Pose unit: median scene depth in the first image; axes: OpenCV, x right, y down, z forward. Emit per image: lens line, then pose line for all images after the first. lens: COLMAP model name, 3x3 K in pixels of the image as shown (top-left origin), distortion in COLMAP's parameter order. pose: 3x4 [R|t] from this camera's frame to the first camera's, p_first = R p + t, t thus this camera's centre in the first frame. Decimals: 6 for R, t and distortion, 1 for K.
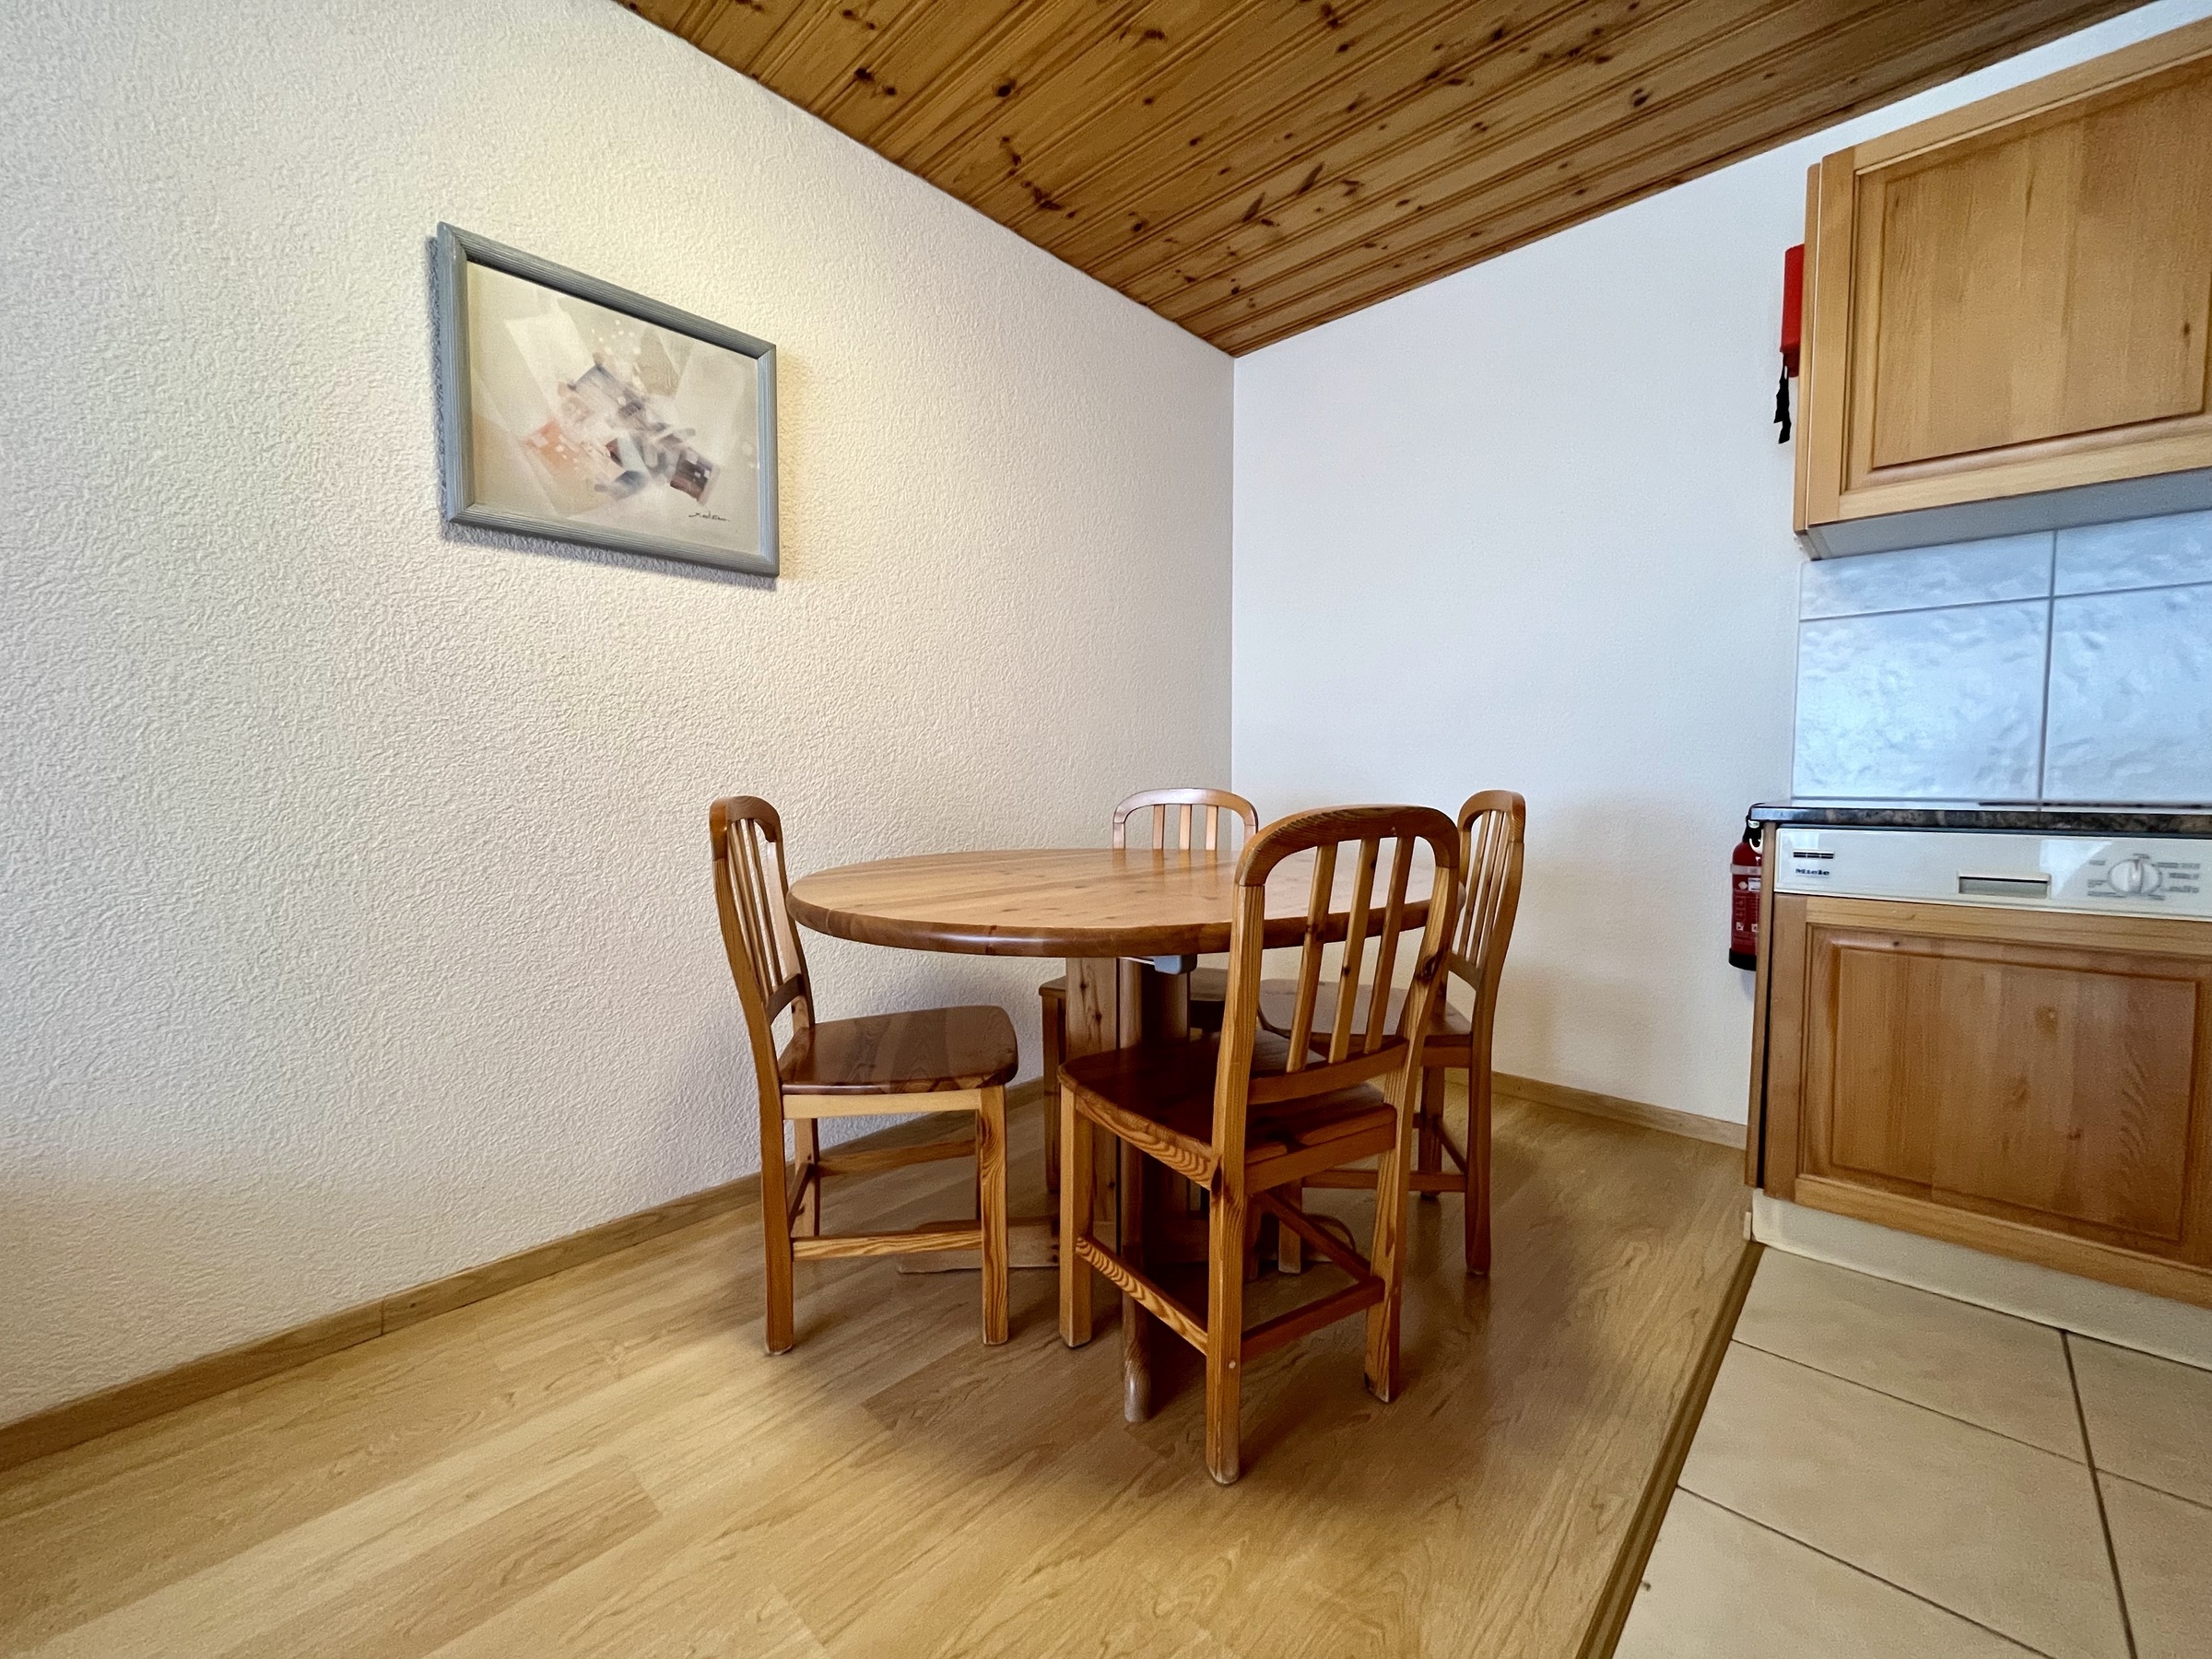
lens RADIAL K [[894.1, 0, 1097.4], [0, 894.1, 828.0], [0, 0, 1]] dist [-0.003651, 0.000250]
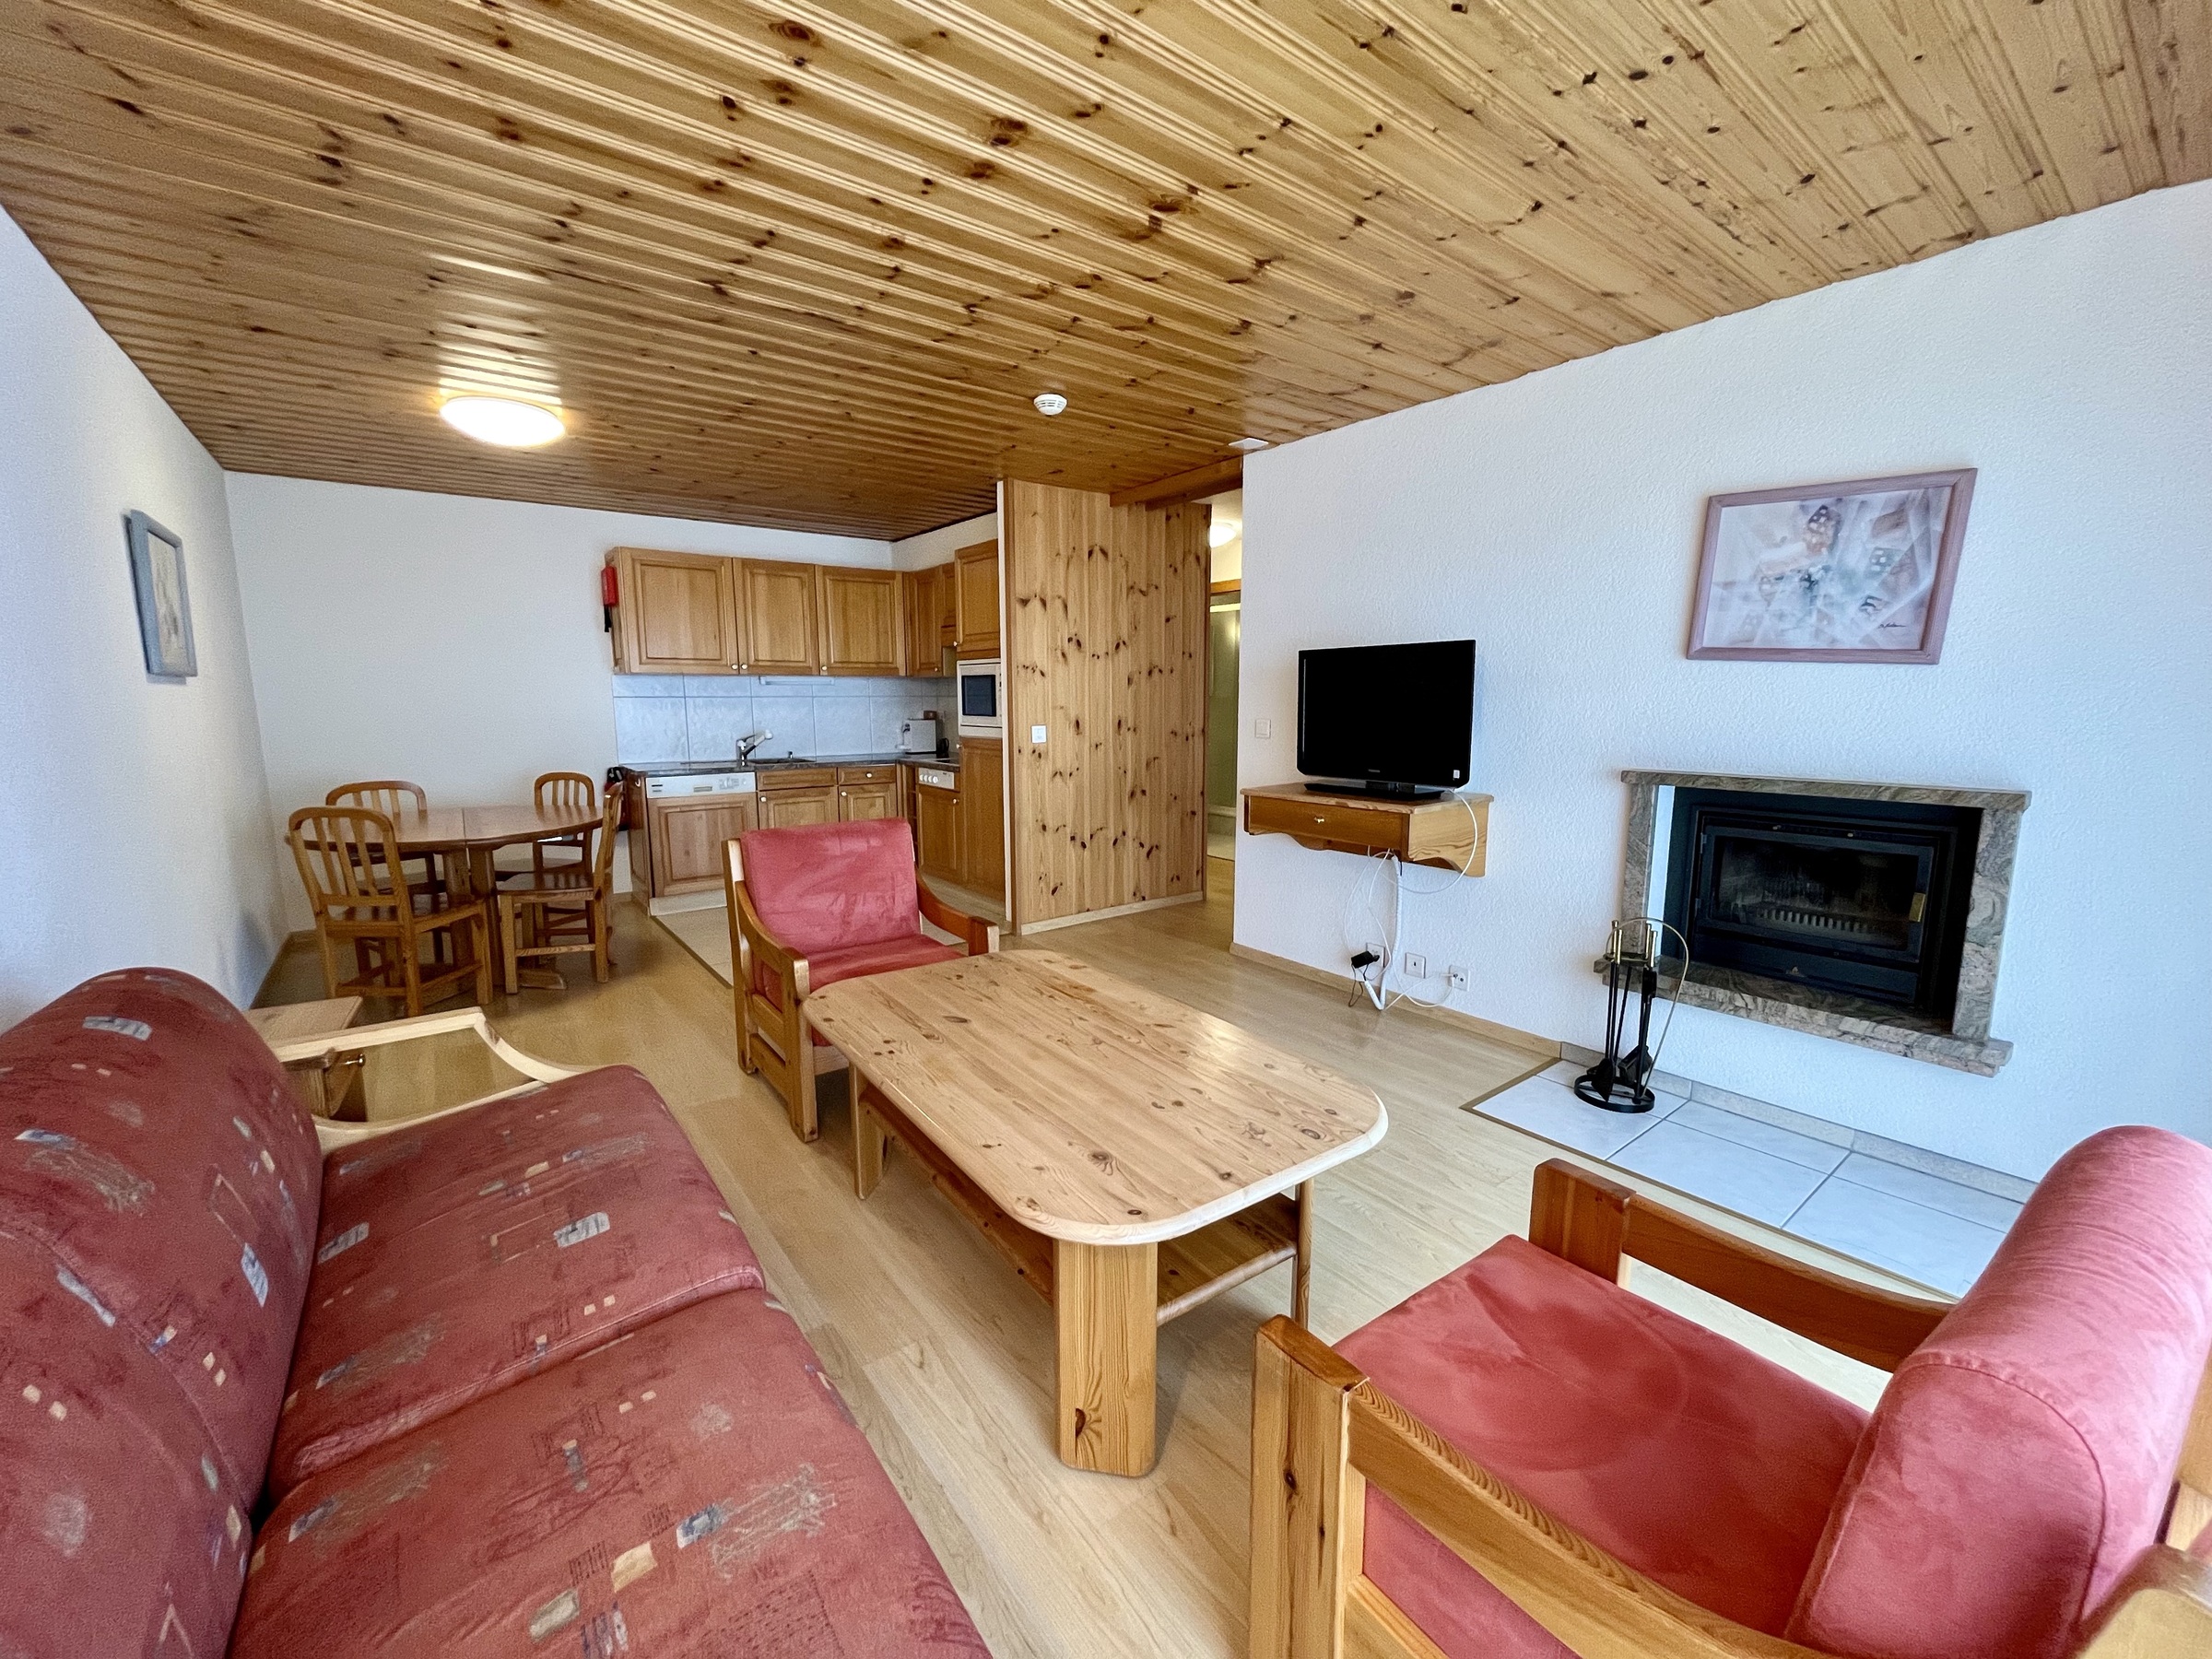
lens RADIAL K [[894.1, 0, 1112.1], [0, 894.1, 834.8], [0, 0, 1]] dist [-0.003651, 0.000250]
pose [[0.151201, -0.150564, 0.976969, -1.936352], [0.056298, 0.988039, 0.143557, -0.149470], [-0.986899, 0.033296, 0.157869, -1.012332]]
